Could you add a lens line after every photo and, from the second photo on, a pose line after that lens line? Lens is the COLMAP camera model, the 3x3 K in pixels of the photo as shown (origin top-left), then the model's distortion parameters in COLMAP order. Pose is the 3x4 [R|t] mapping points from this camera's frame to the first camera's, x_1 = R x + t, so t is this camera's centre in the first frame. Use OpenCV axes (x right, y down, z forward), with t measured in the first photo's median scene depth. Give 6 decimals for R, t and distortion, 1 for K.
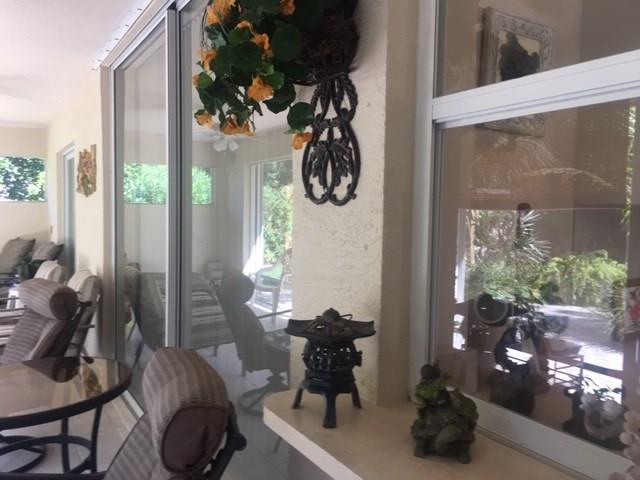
lens RADIAL K [[542.0, 0, 325.5], [0, 542.0, 239.1], [0, 0, 1]] dist [0.060843, -0.077305]
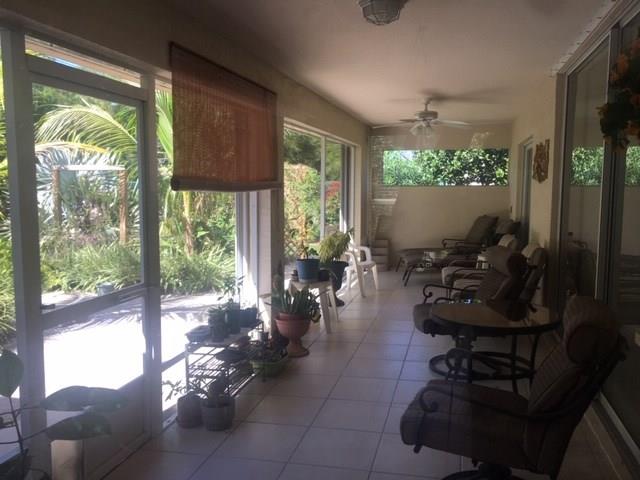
lens RADIAL K [[542.0, 0, 325.3], [0, 542.0, 241.0], [0, 0, 1]] dist [0.060843, -0.077305]
pose [[0.701460, 0.059189, -0.710247, 0.100653], [-0.028971, 0.998090, 0.054564, -0.000666], [0.712120, -0.017698, 0.701835, -0.197868]]
